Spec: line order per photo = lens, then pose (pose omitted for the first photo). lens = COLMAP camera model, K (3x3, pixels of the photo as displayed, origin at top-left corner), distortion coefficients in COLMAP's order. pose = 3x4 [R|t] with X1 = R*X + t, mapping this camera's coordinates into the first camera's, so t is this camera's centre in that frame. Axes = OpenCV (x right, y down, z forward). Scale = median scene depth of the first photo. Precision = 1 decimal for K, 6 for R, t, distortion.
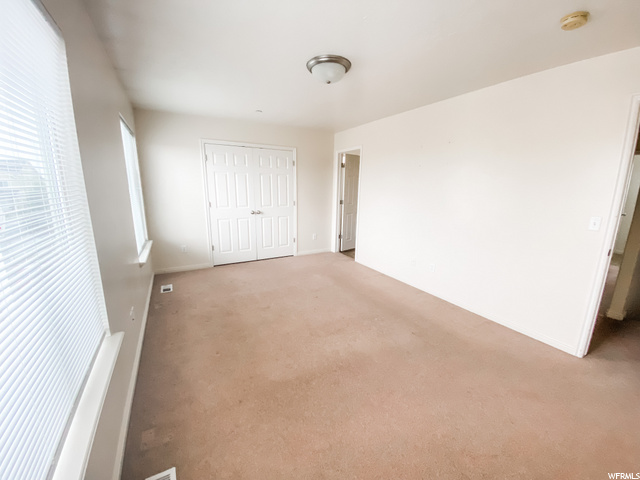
lens RADIAL K [[259.1, 0, 315.2], [0, 259.1, 240.1], [0, 0, 1]] dist [0.000809, -0.007891]
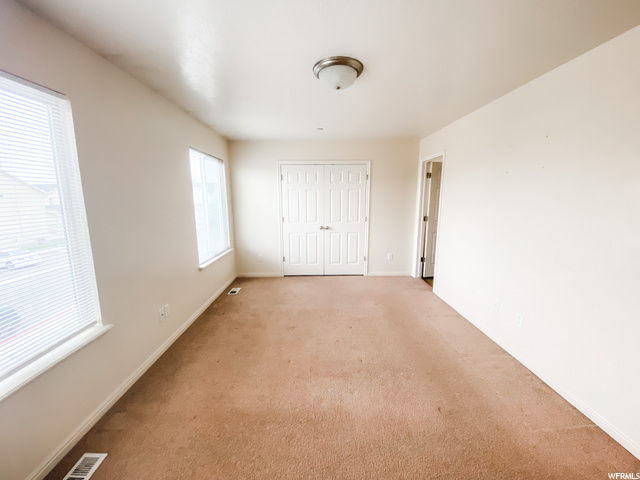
lens RADIAL K [[259.1, 0, 318.6], [0, 259.1, 235.7], [0, 0, 1]] dist [0.000809, -0.007891]
pose [[0.879891, 0.053830, -0.472117, 0.230188], [-0.081790, 0.995891, -0.038884, -0.035390], [0.468084, 0.072828, 0.880678, 0.110088]]
